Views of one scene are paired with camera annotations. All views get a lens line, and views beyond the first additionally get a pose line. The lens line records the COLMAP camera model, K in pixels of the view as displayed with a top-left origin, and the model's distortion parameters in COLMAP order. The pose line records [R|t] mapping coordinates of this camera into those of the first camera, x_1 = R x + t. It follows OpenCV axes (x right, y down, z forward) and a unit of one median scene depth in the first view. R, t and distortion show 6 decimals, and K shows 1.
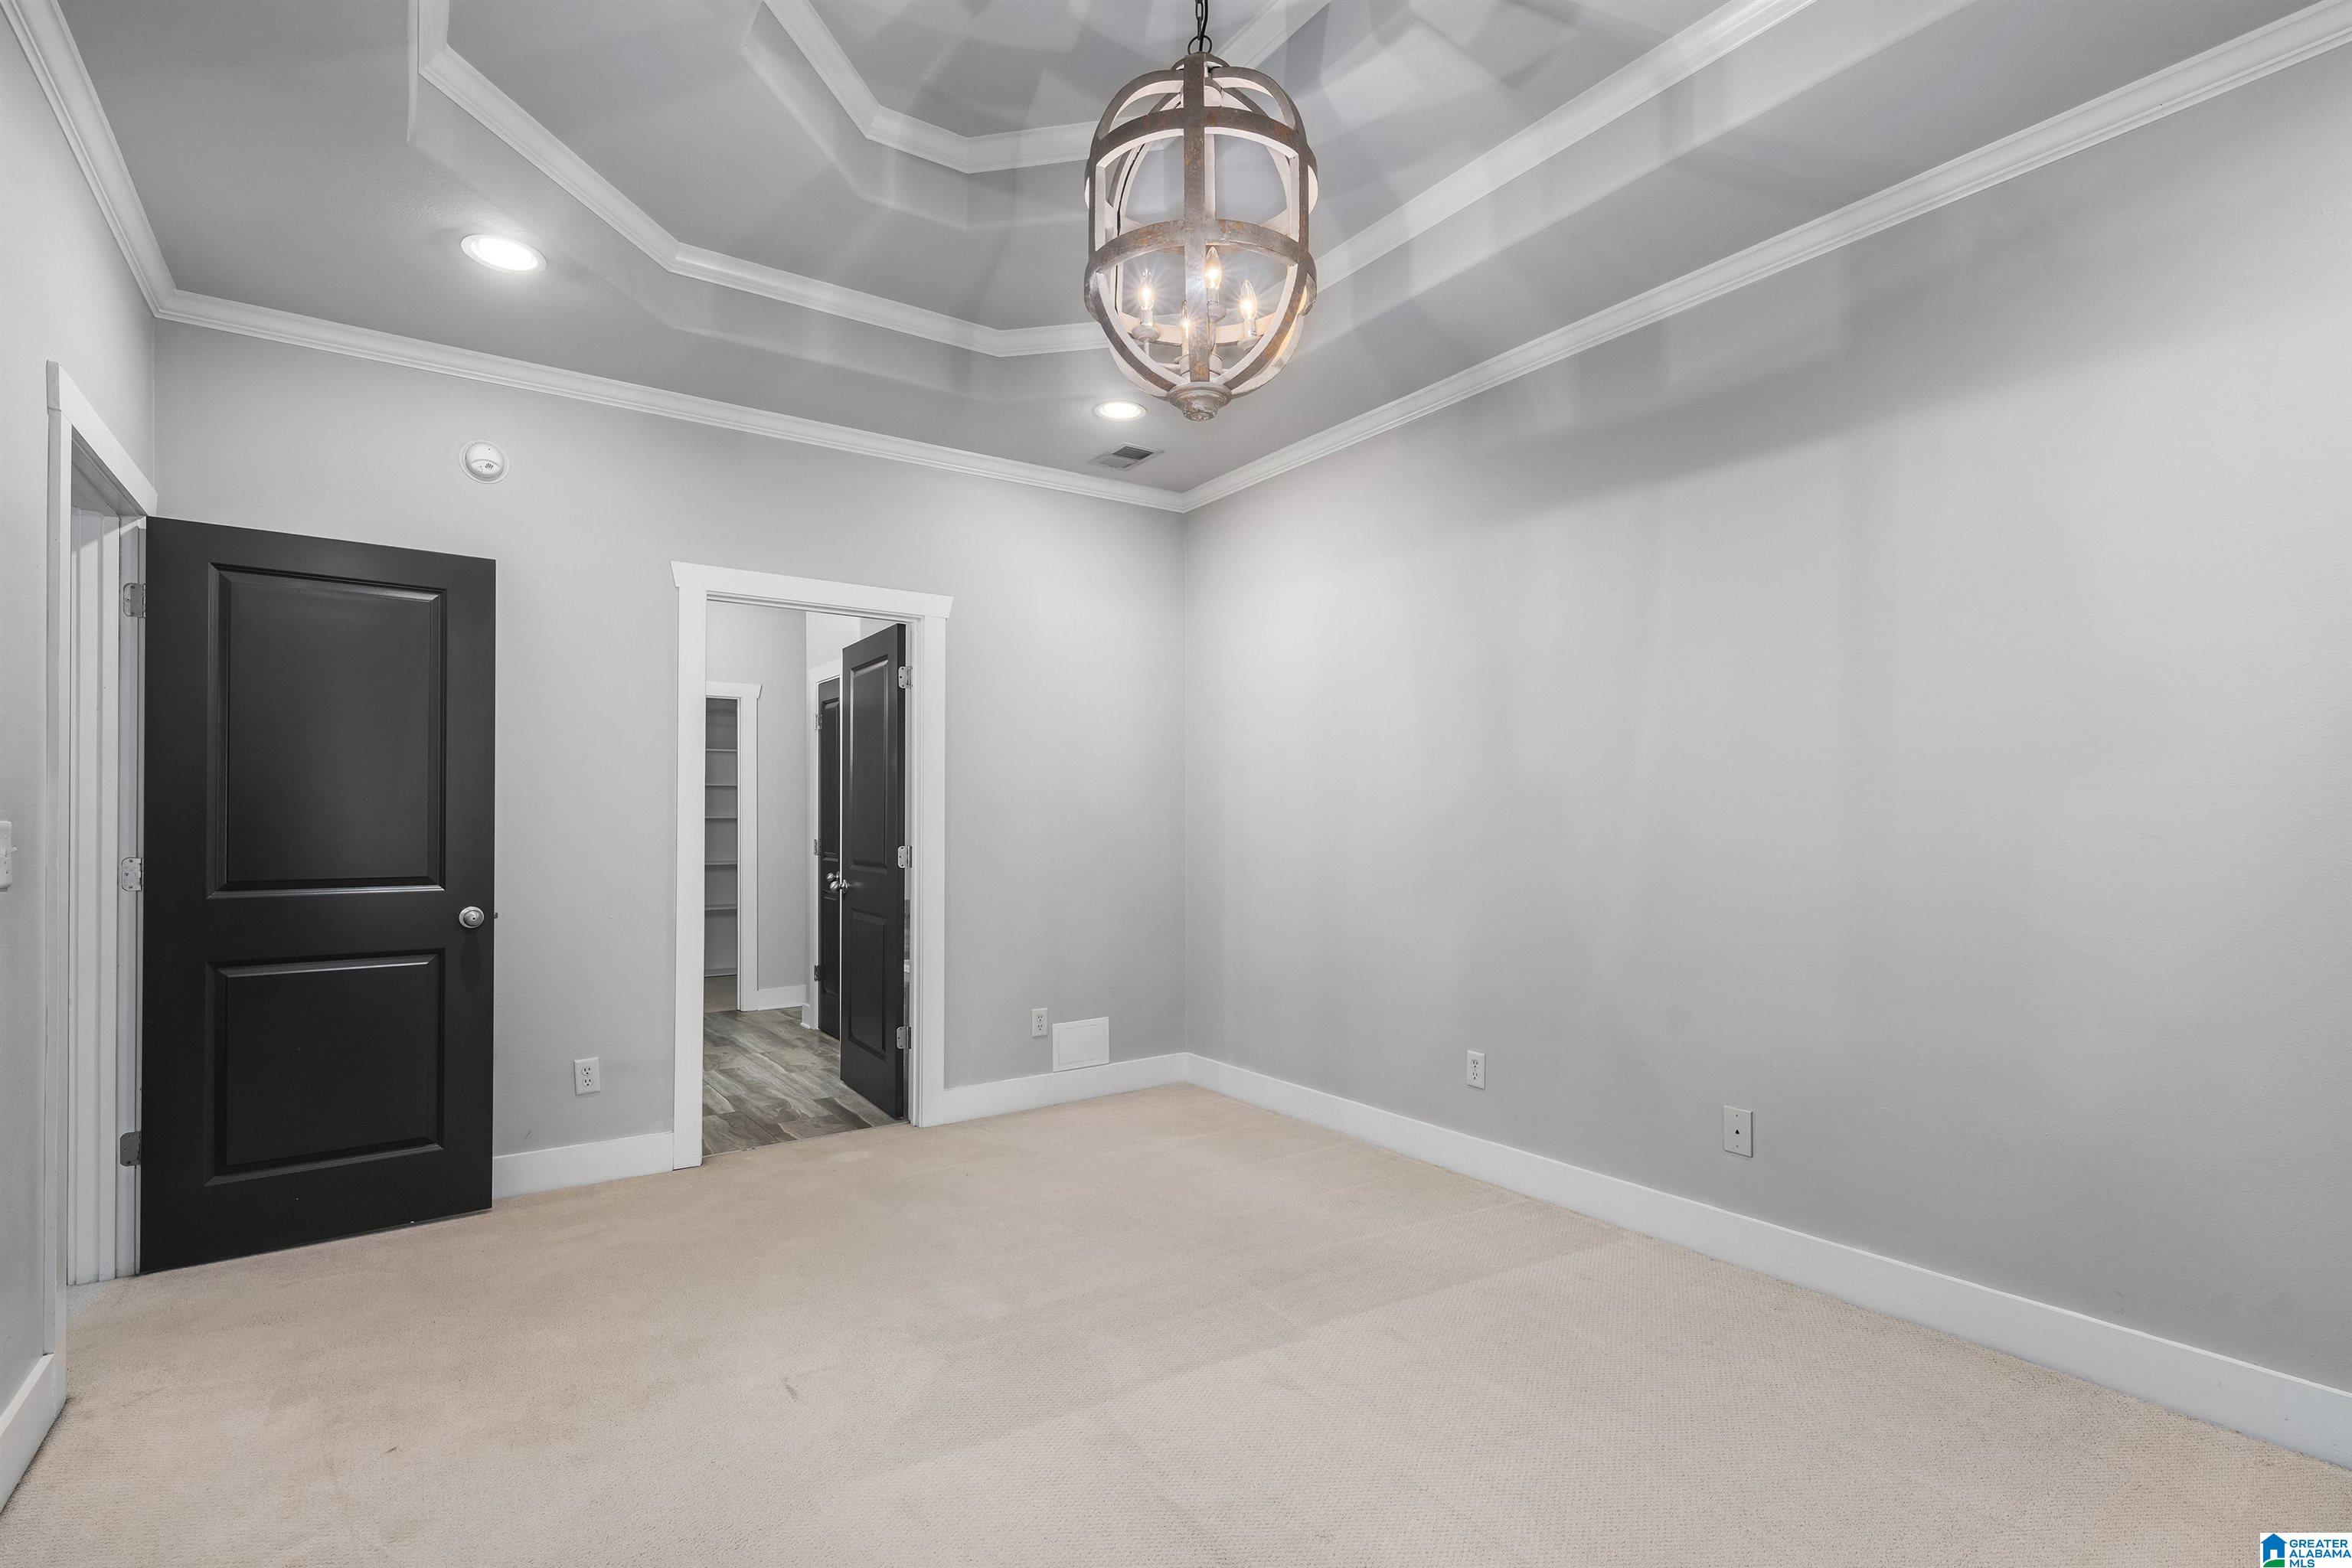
lens RADIAL K [[1098.1, 0, 1172.8], [0, 1098.1, 809.3], [0, 0, 1]] dist [0.000743, -0.000268]
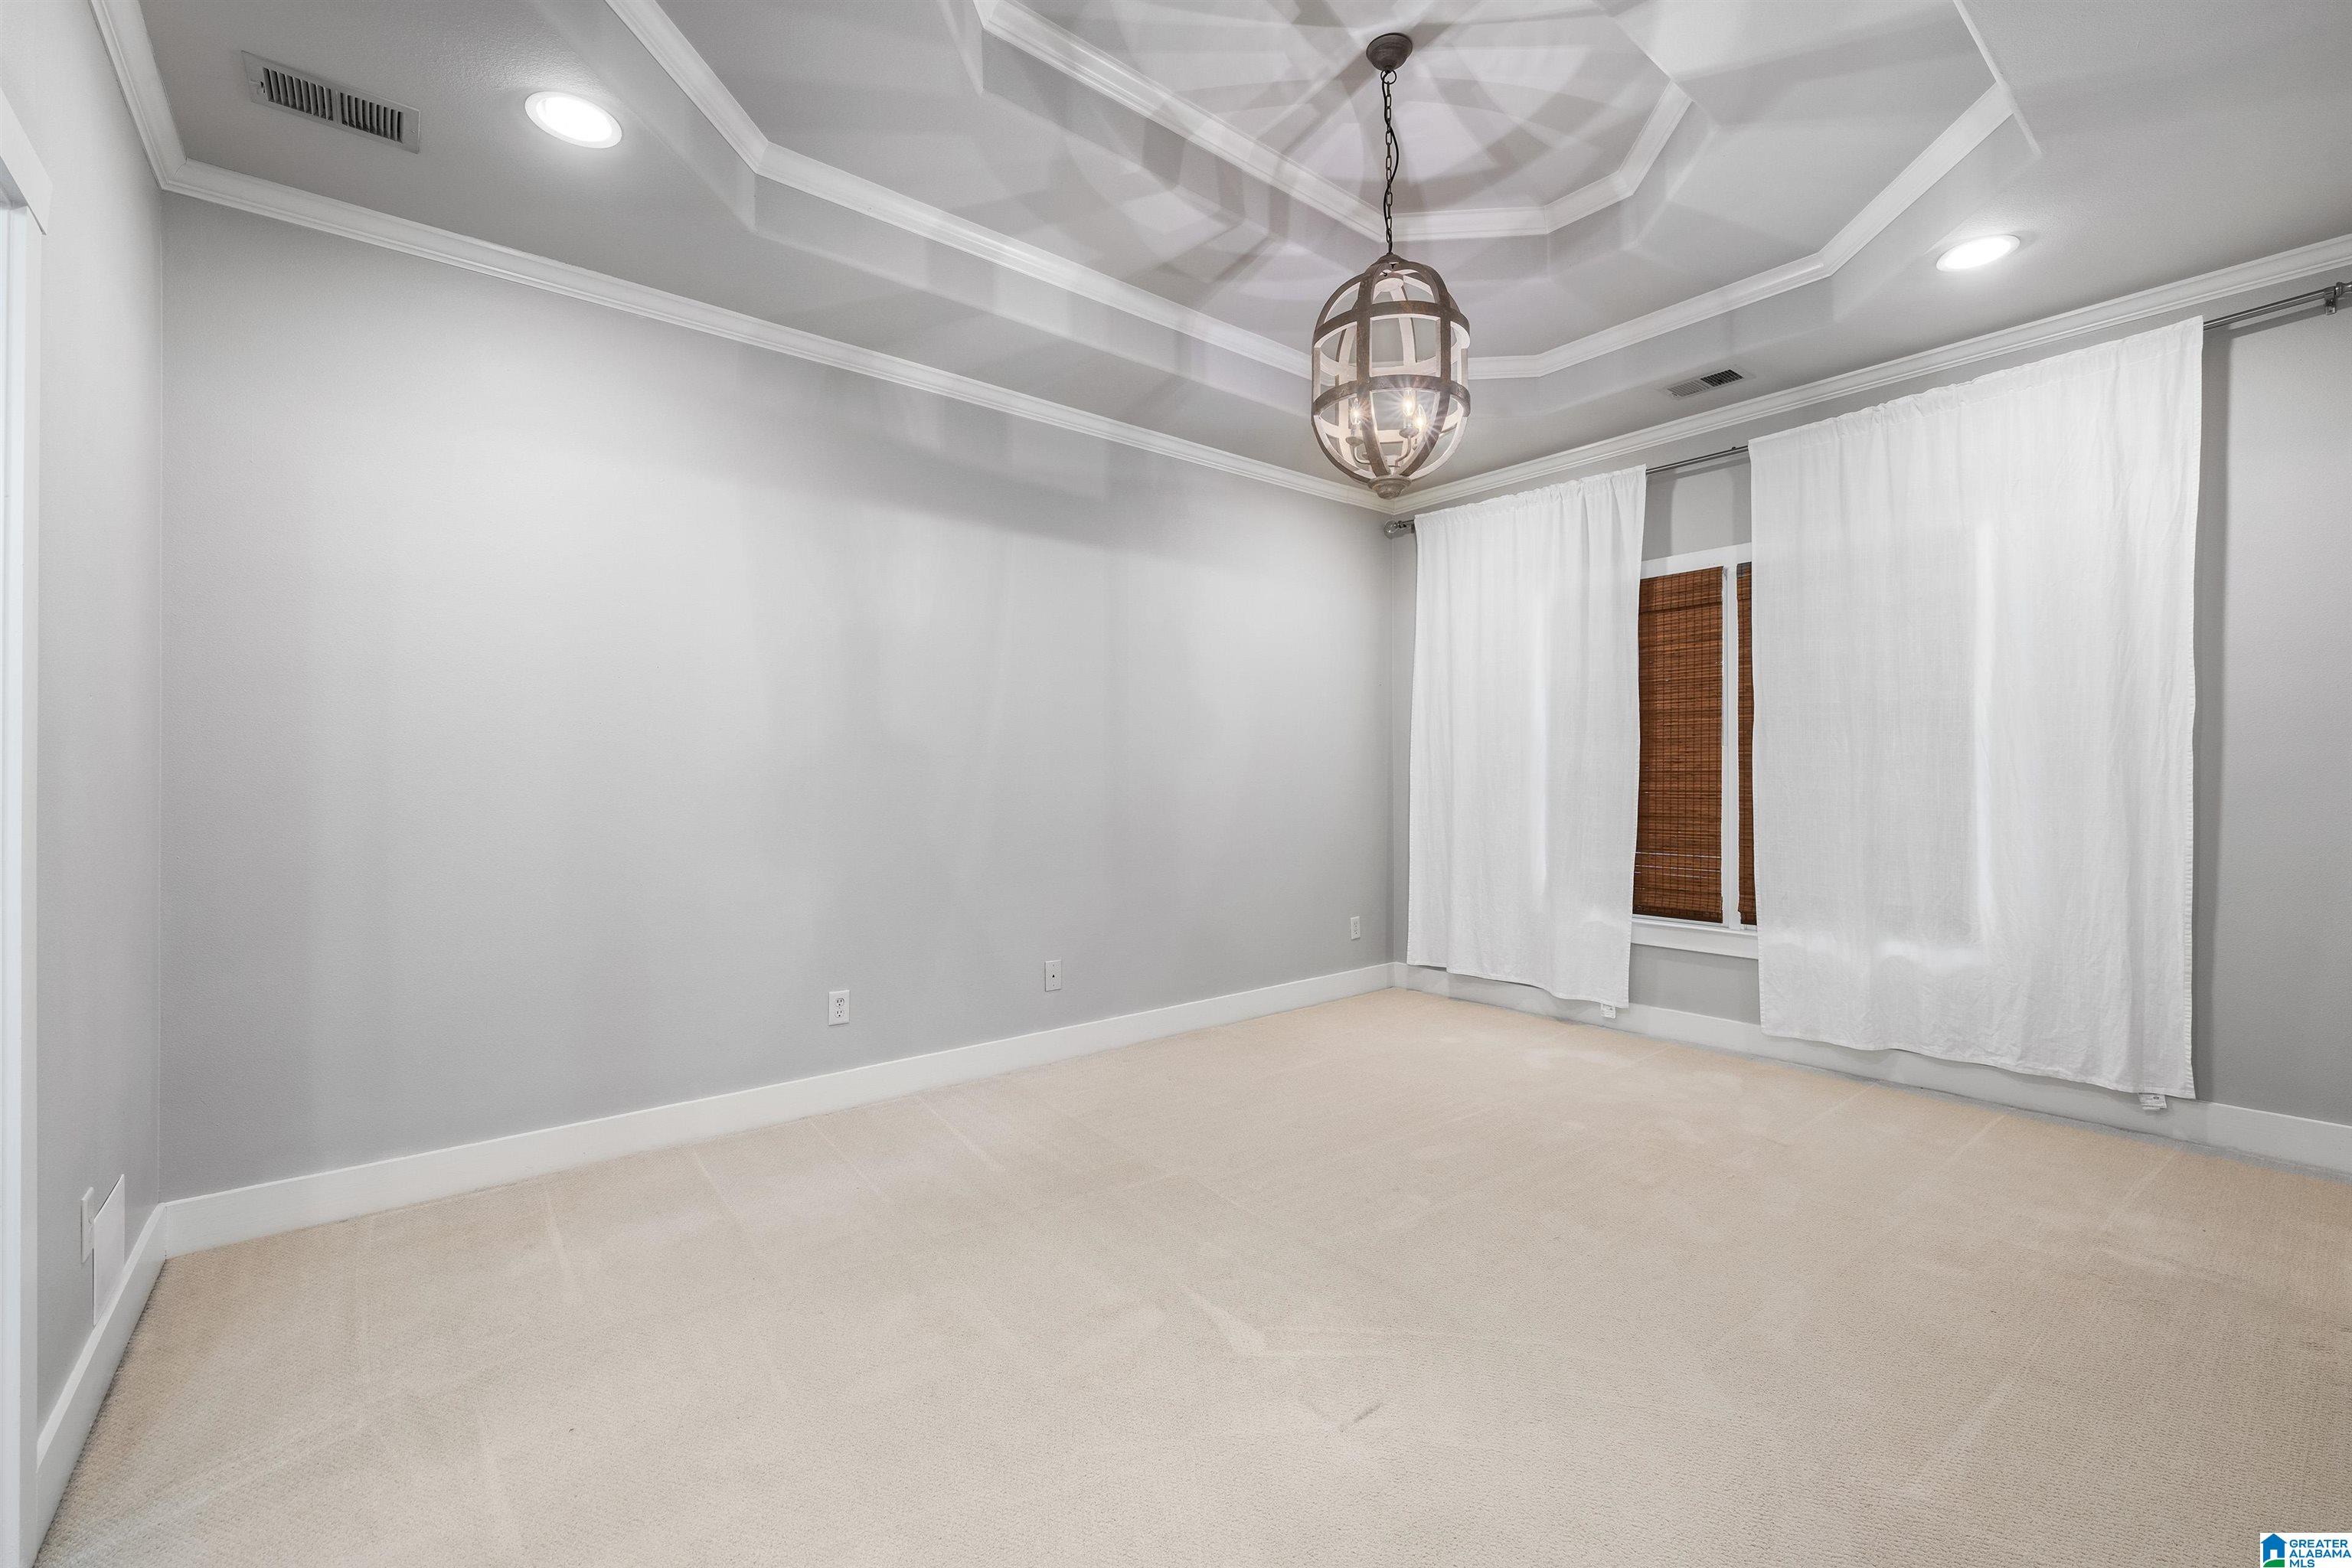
lens RADIAL K [[983.1, 0, 1173.3], [0, 983.1, 774.6], [0, 0, 1]] dist [0.000631, 0.000173]
pose [[-0.080127, 0.004191, 0.996776, -0.758150], [-0.011741, 0.999918, -0.005148, 0.015193], [-0.996715, -0.012115, -0.080072, 0.828708]]
